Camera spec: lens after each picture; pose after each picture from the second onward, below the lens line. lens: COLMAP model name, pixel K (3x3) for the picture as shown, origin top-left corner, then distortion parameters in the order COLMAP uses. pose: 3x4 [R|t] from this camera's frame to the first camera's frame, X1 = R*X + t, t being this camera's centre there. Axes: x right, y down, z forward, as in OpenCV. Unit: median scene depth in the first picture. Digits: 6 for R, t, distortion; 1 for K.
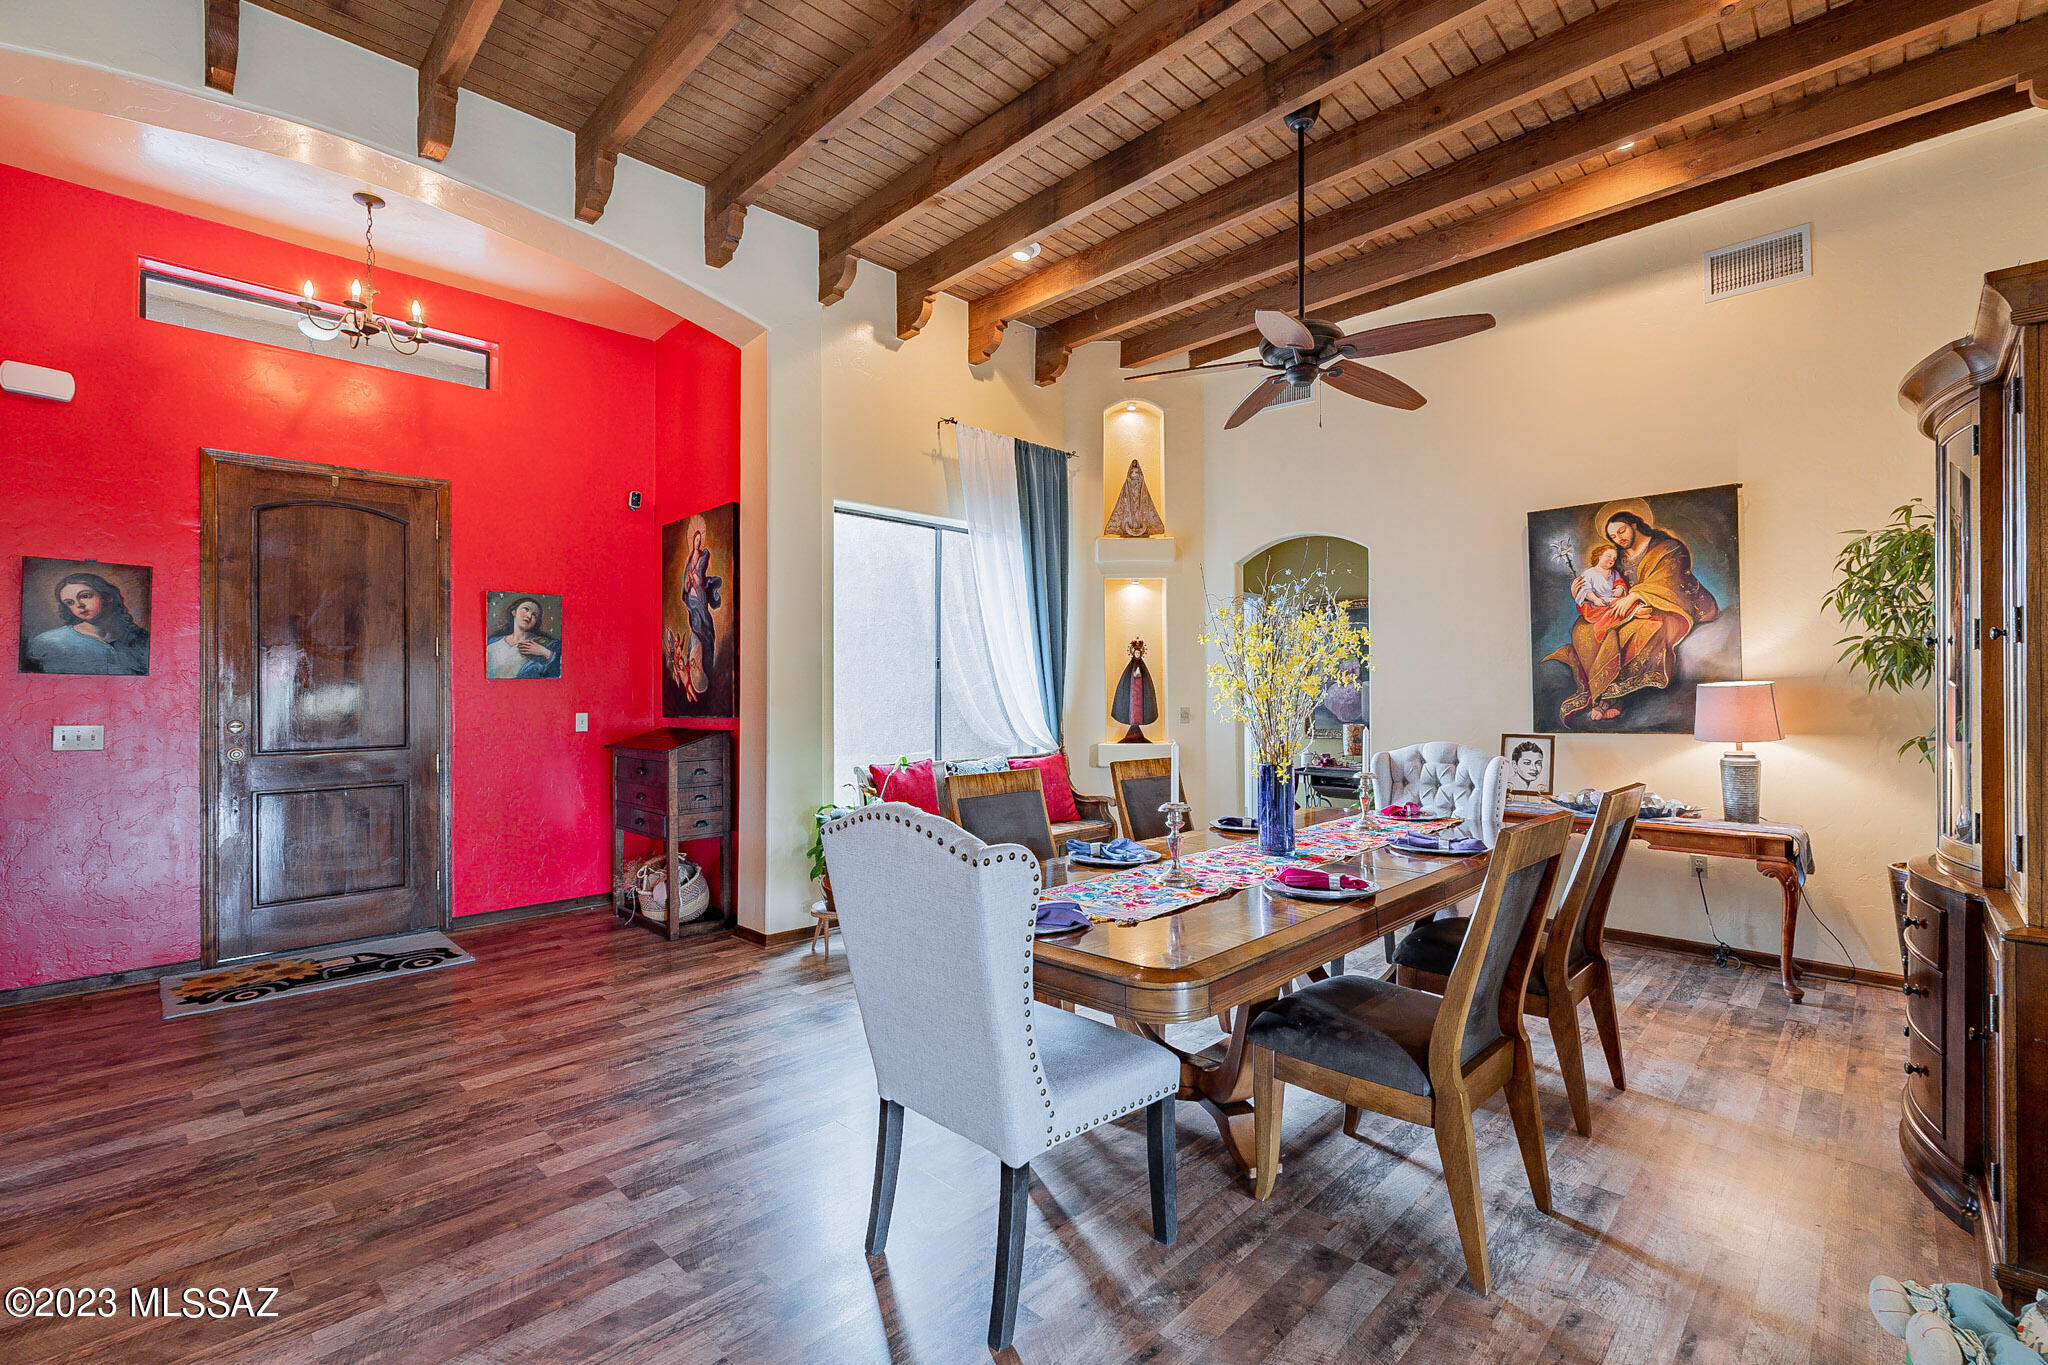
lens RADIAL K [[910.4, 0, 1017.1], [0, 910.4, 695.5], [0, 0, 1]] dist [0.001108, 0.000671]
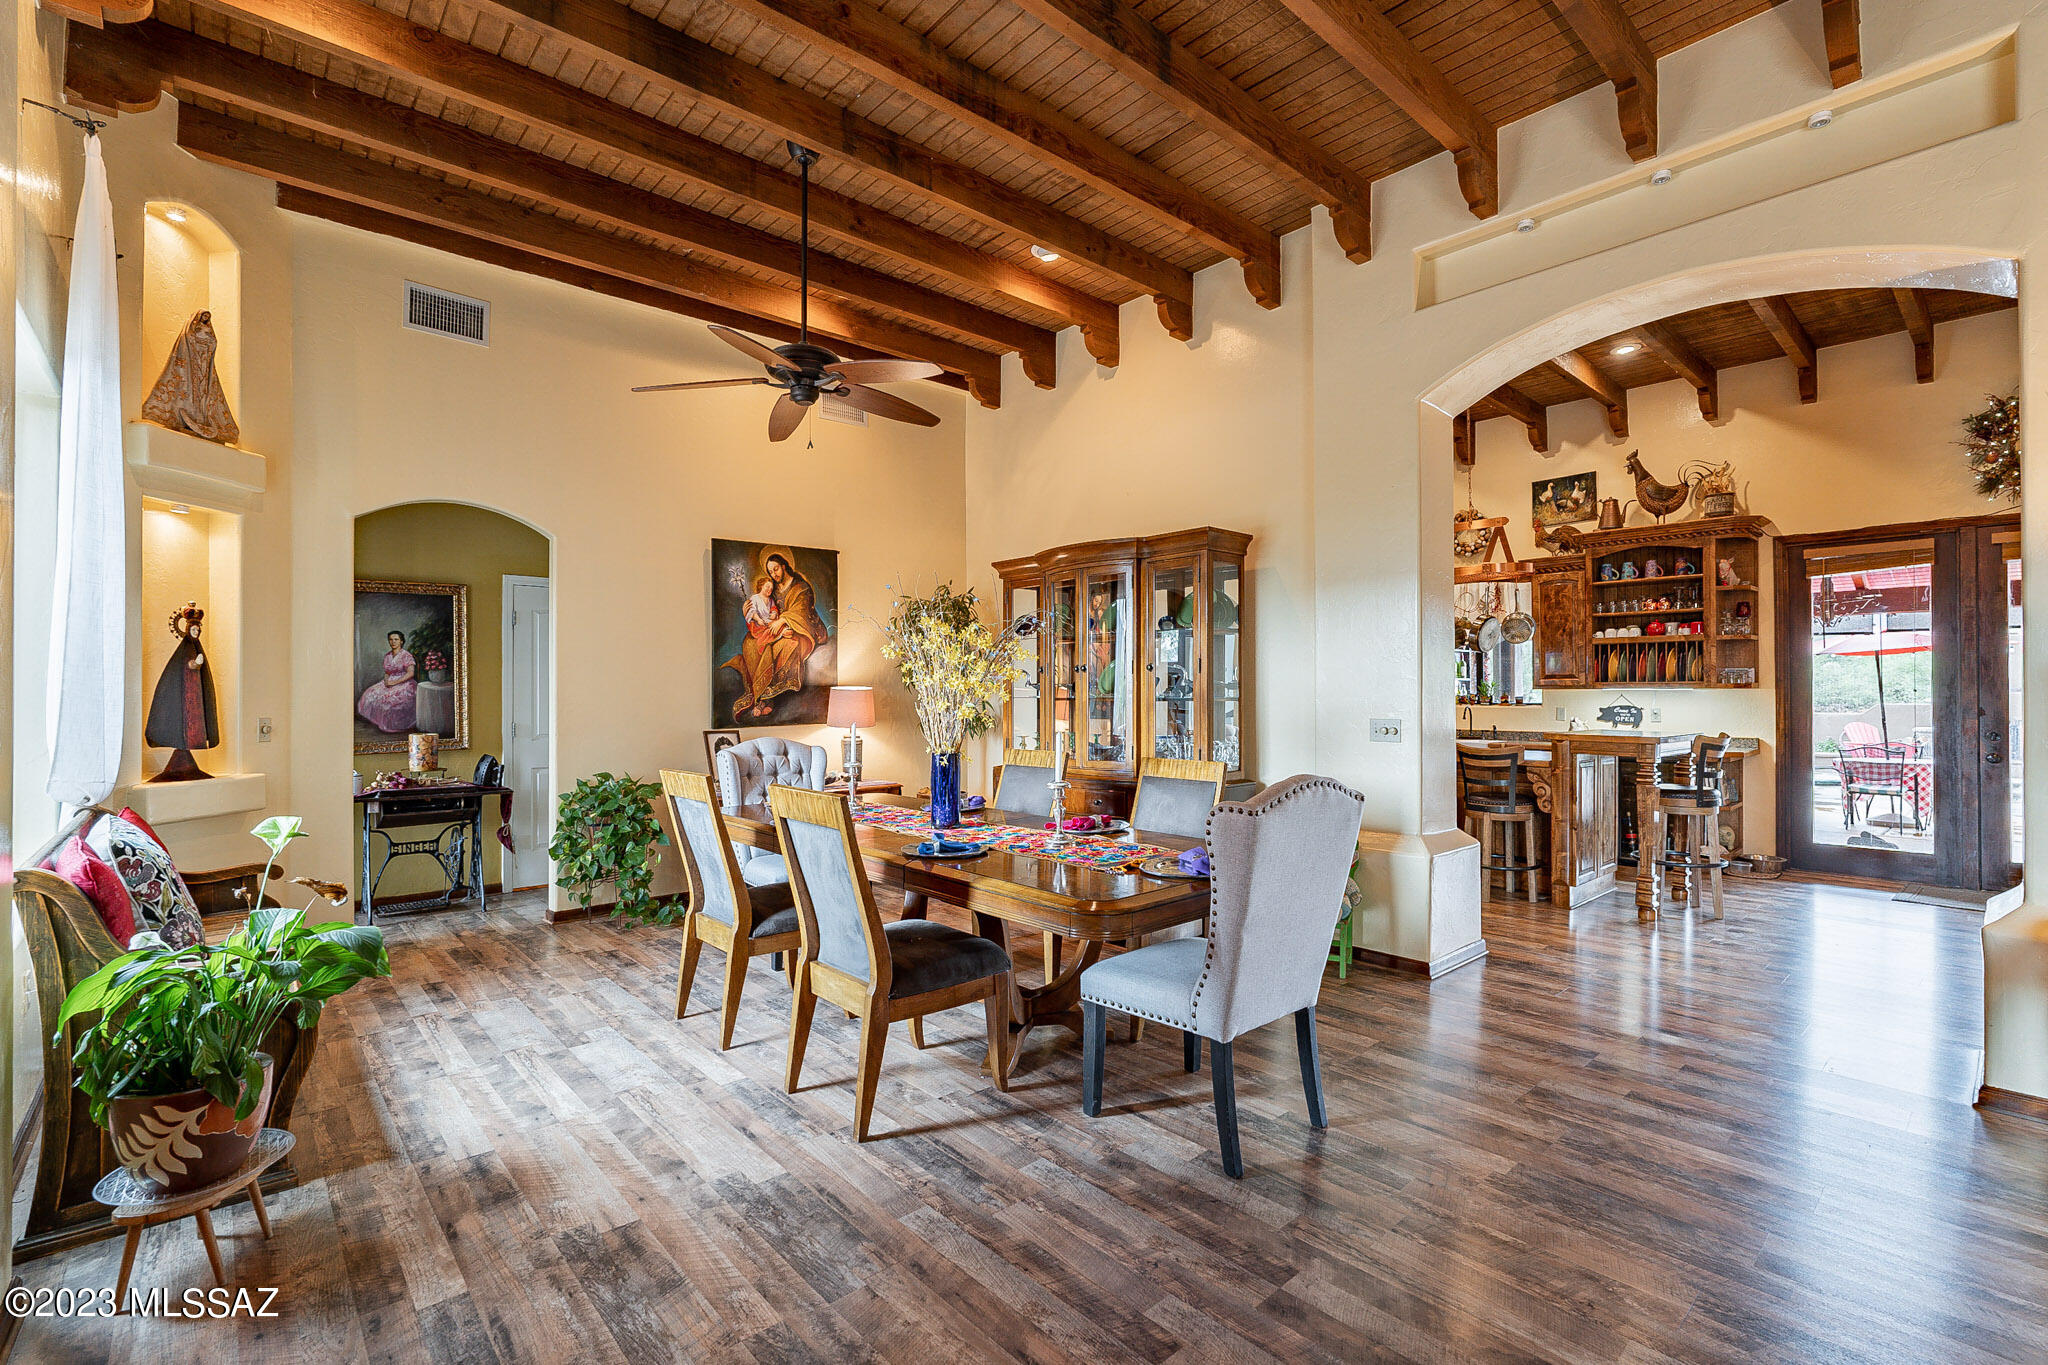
lens RADIAL K [[910.4, 0, 1015.7], [0, 910.4, 673.1], [0, 0, 1]] dist [0.001108, 0.000671]
pose [[0.057355, 0.026882, 0.997992, -0.595188], [0.009686, 0.999575, -0.027482, 0.005516], [-0.998307, 0.011242, 0.057071, 0.583322]]
